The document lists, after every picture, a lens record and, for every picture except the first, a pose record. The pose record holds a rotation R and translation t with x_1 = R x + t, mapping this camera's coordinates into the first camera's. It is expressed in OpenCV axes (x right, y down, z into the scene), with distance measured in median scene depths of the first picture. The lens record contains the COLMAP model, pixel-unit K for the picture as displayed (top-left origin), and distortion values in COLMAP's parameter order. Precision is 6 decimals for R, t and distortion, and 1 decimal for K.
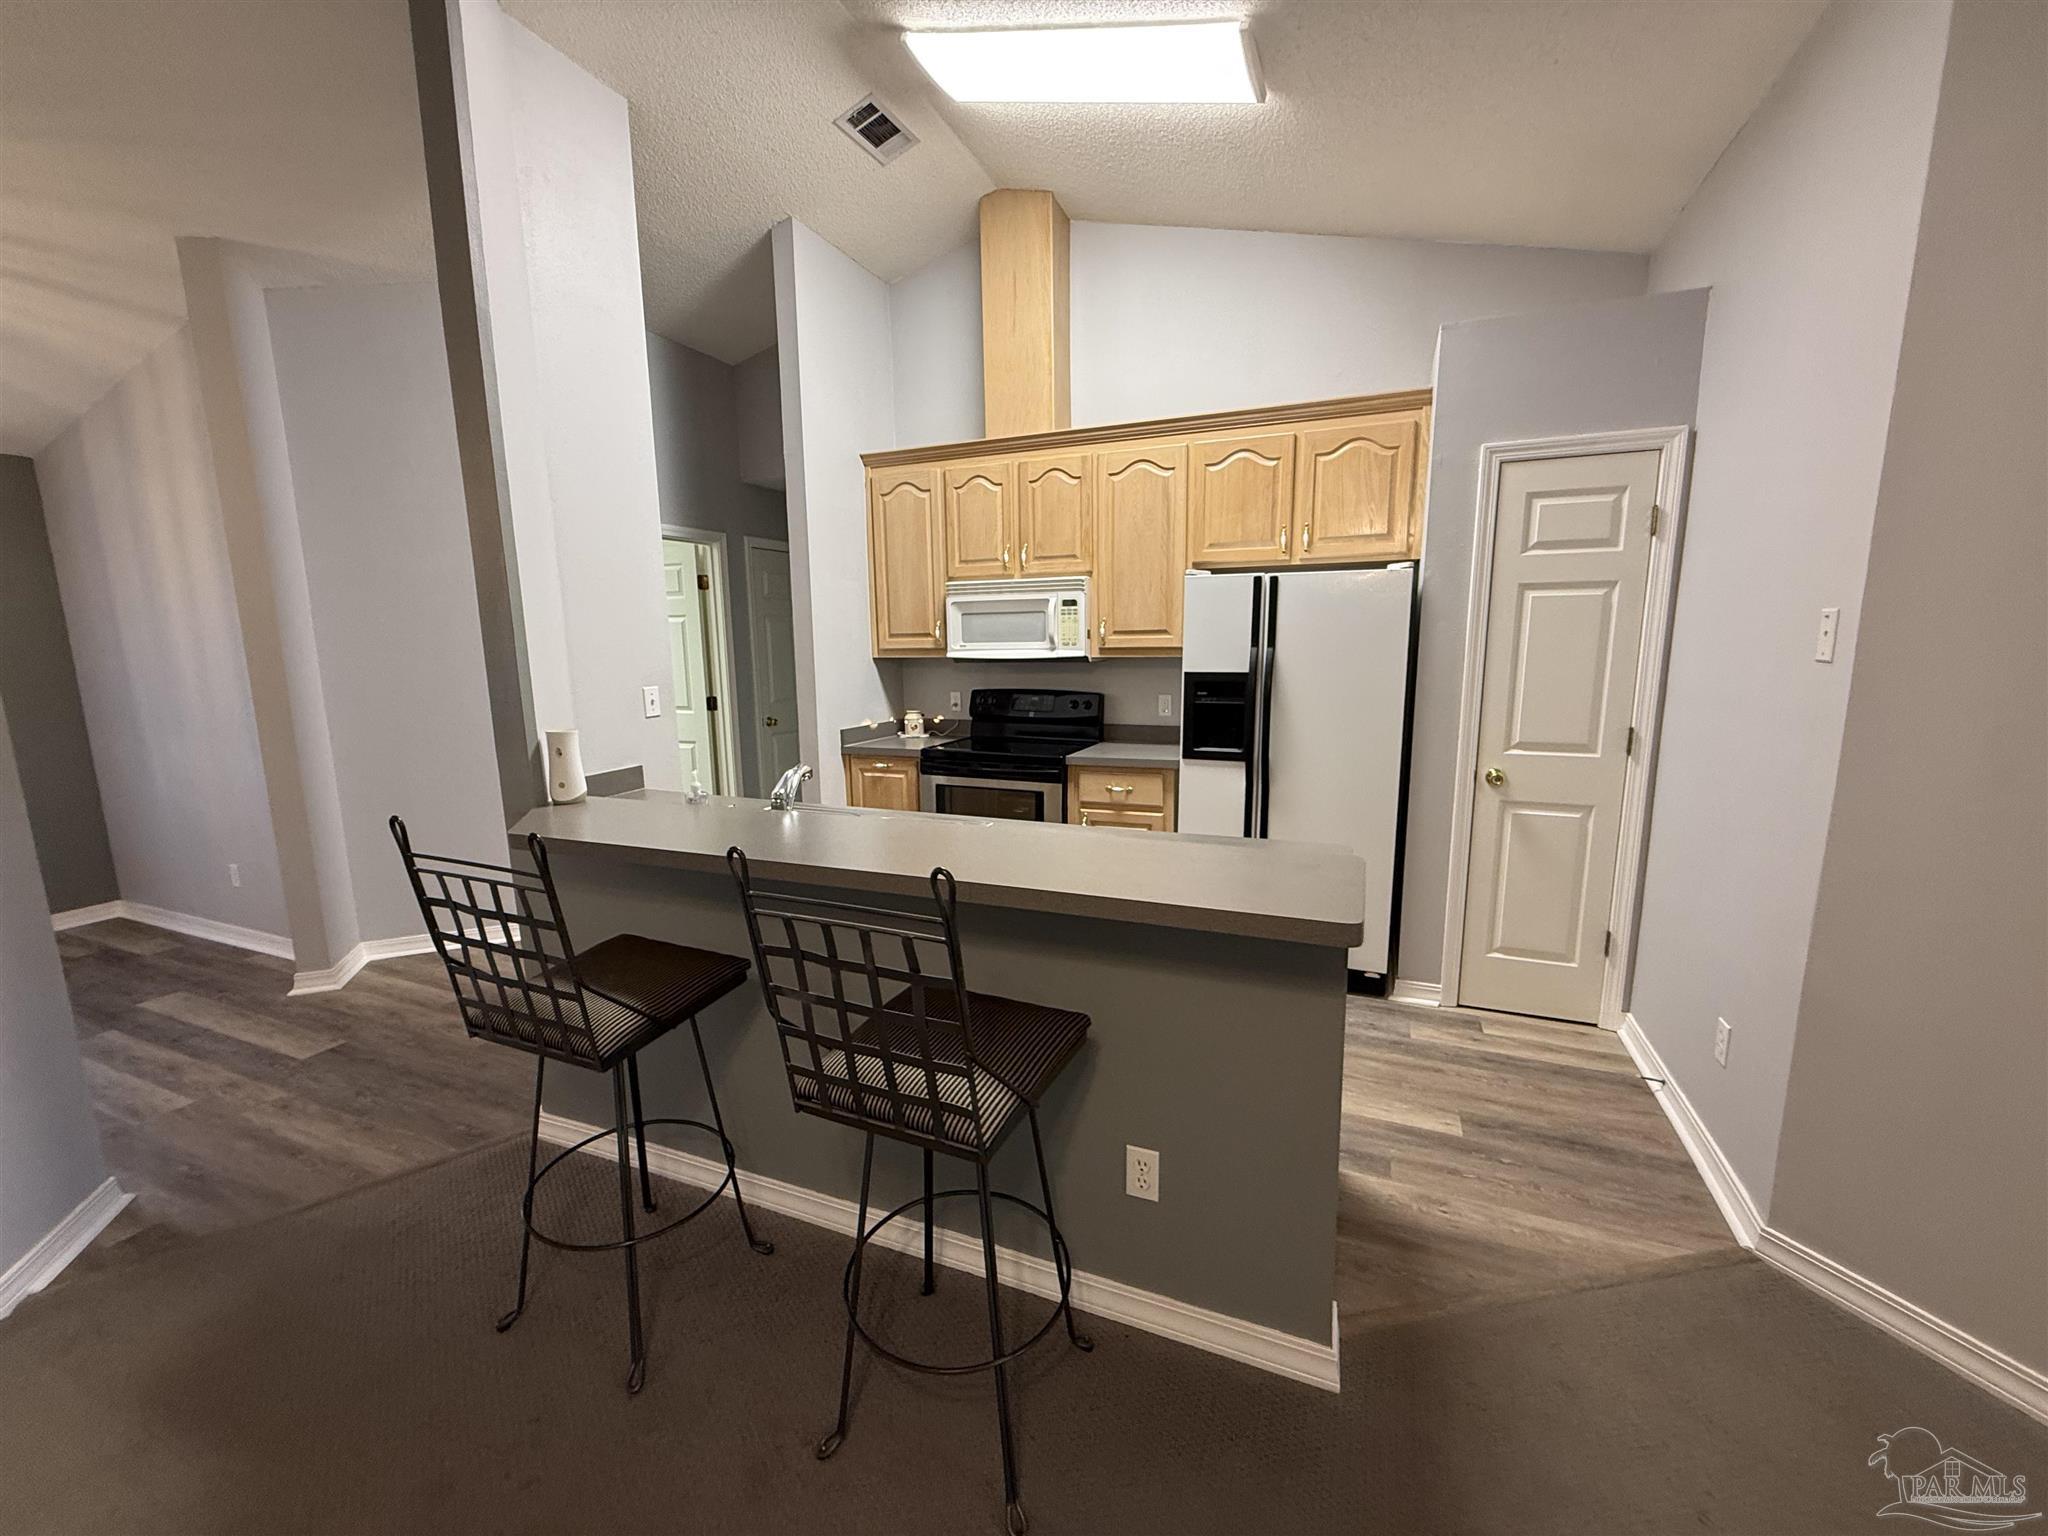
lens RADIAL K [[815.0, 0, 1024.9], [0, 815.0, 773.7], [0, 0, 1]] dist [-0.000325, -0.000217]
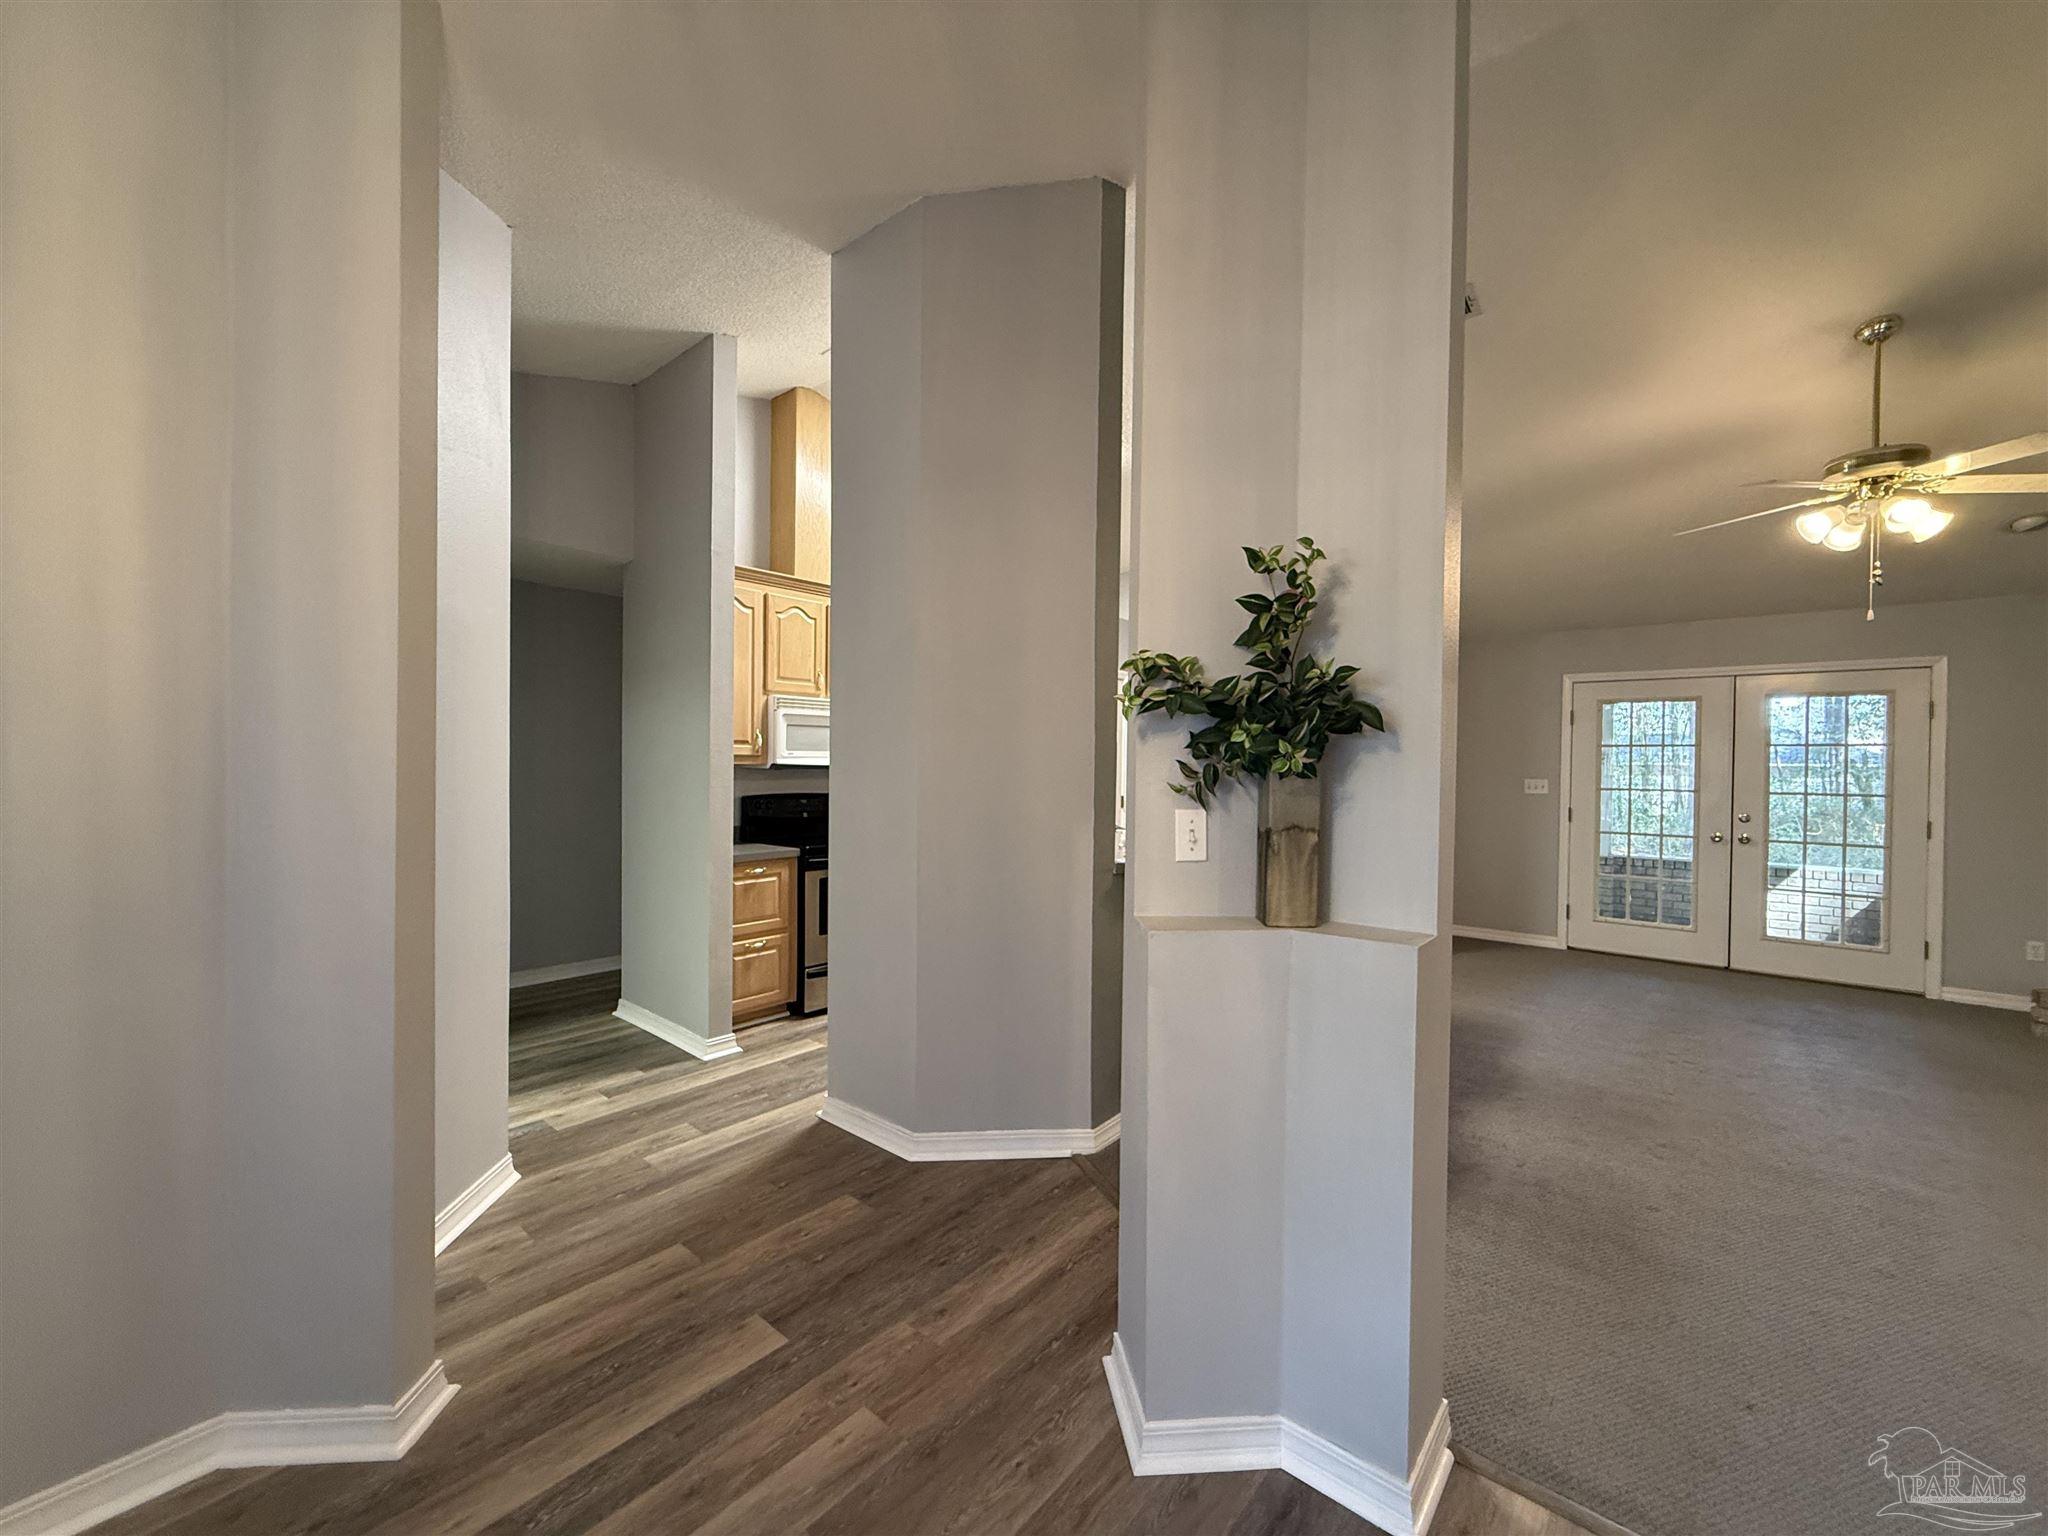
lens RADIAL K [[815.0, 0, 1020.1], [0, 815.0, 770.7], [0, 0, 1]] dist [-0.000325, -0.000217]
pose [[0.304726, 0.004053, 0.952431, -1.308234], [0.144621, 0.988199, -0.050476, -0.043661], [-0.941396, 0.153122, 0.300544, 0.491590]]
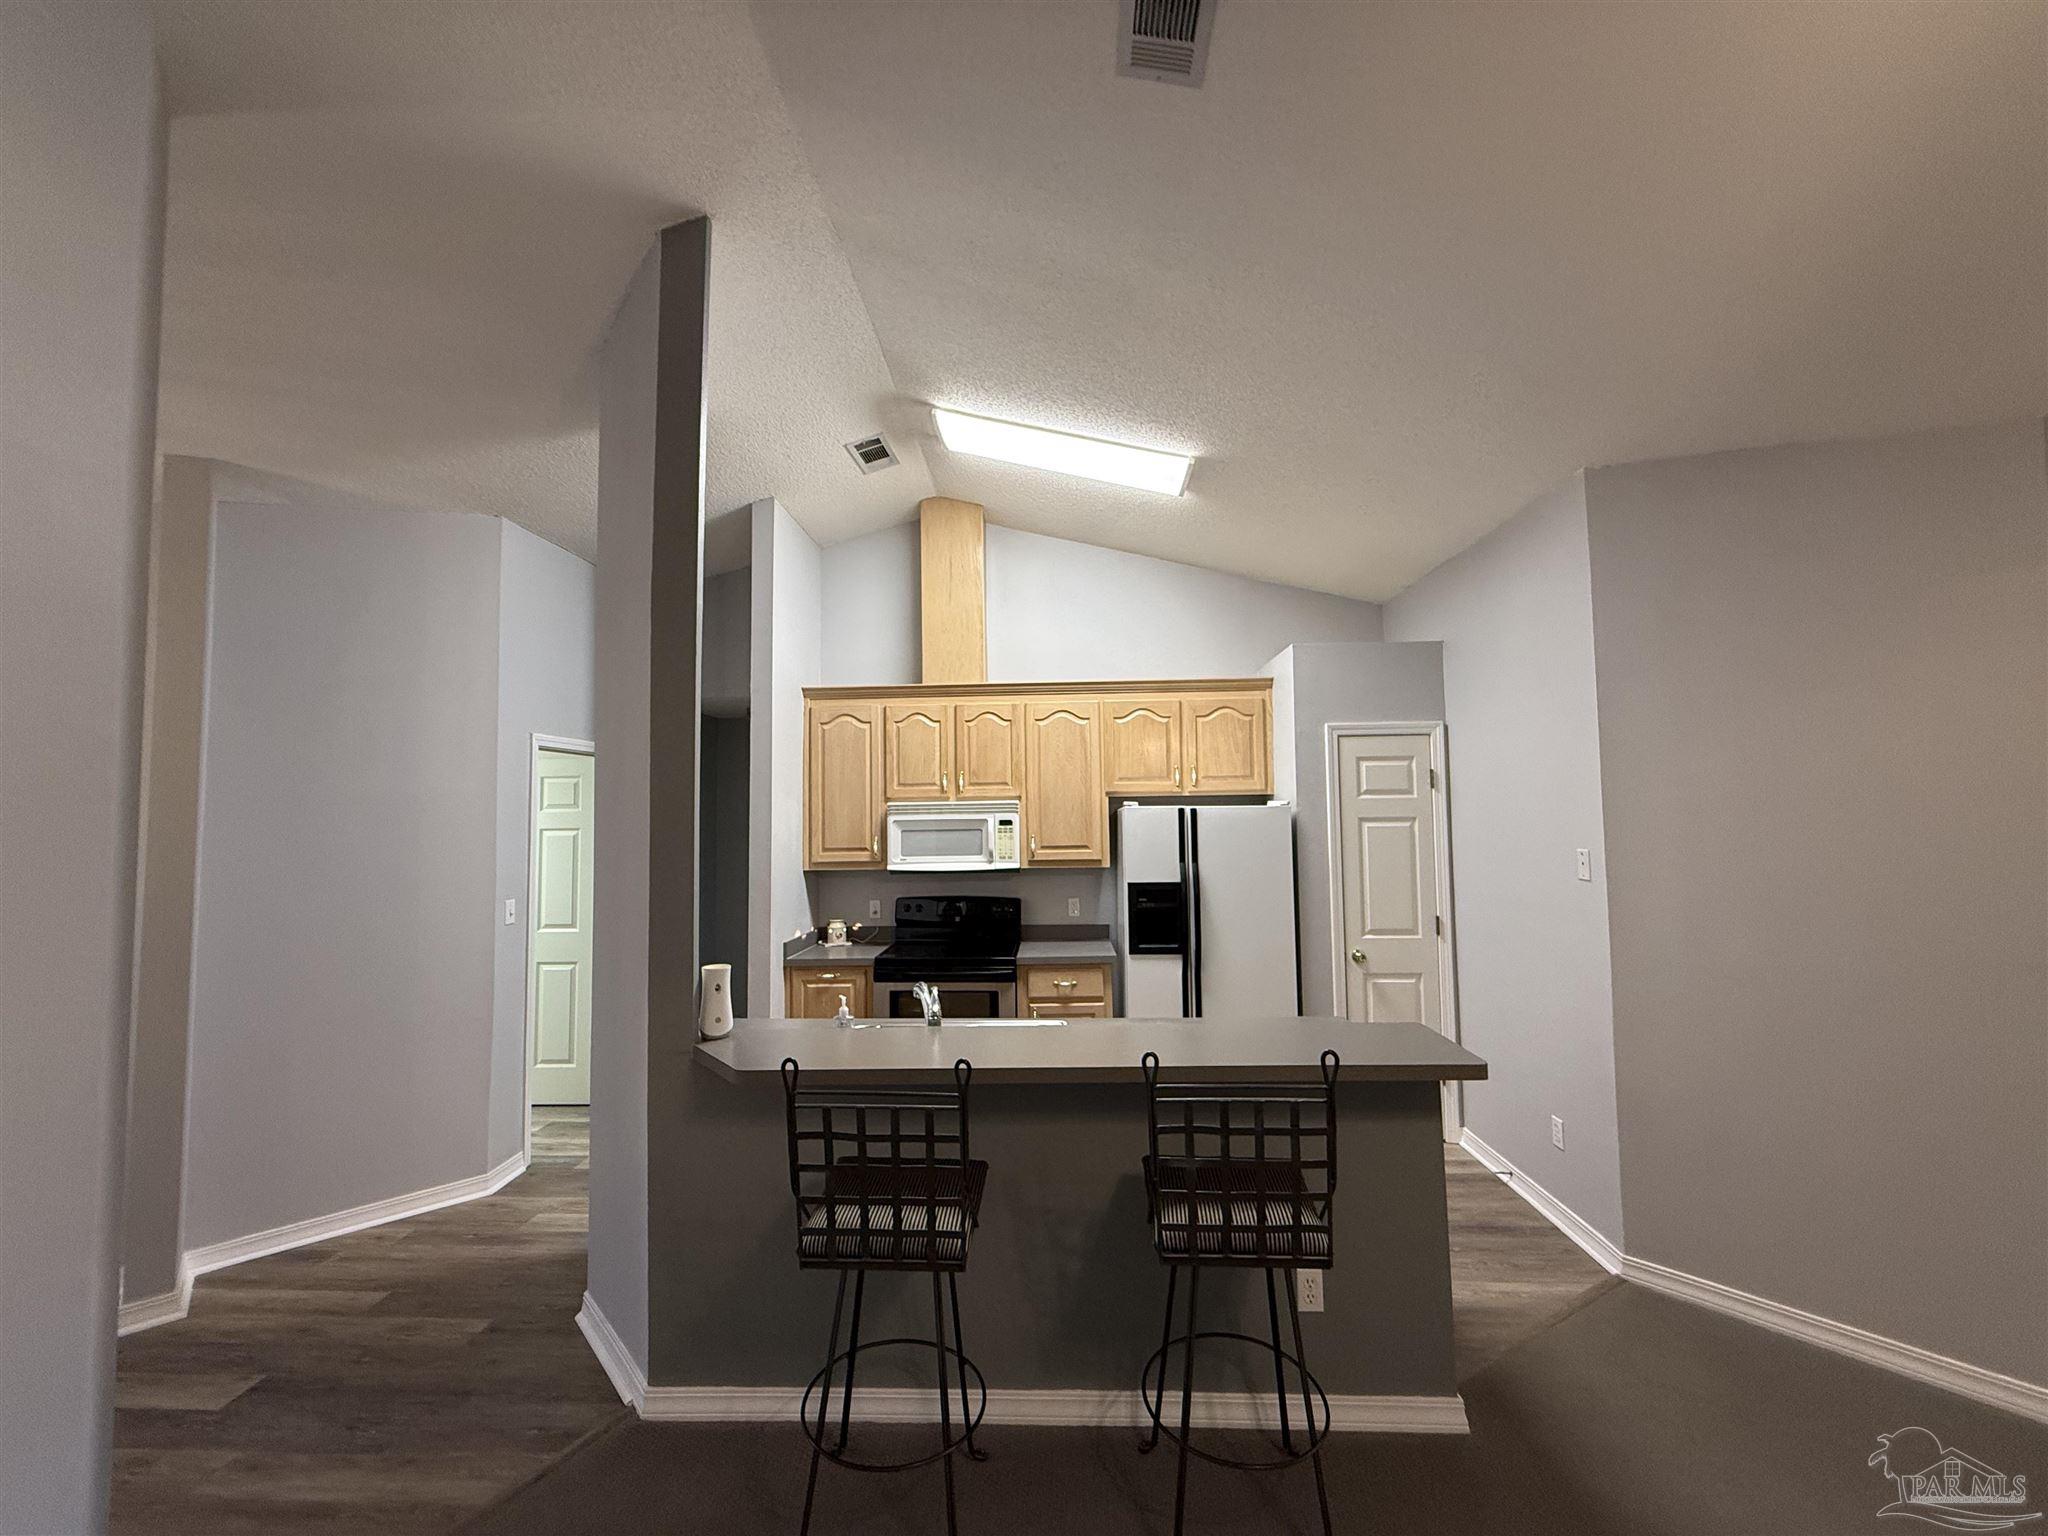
lens RADIAL K [[815.0, 0, 1025.1], [0, 815.0, 773.9], [0, 0, 1]] dist [-0.000325, -0.000217]
pose [[0.938326, 0.018236, 0.345271, -0.388363], [0.058829, 0.975626, -0.211408, -0.034703], [-0.340710, 0.218682, 0.914382, -0.113372]]
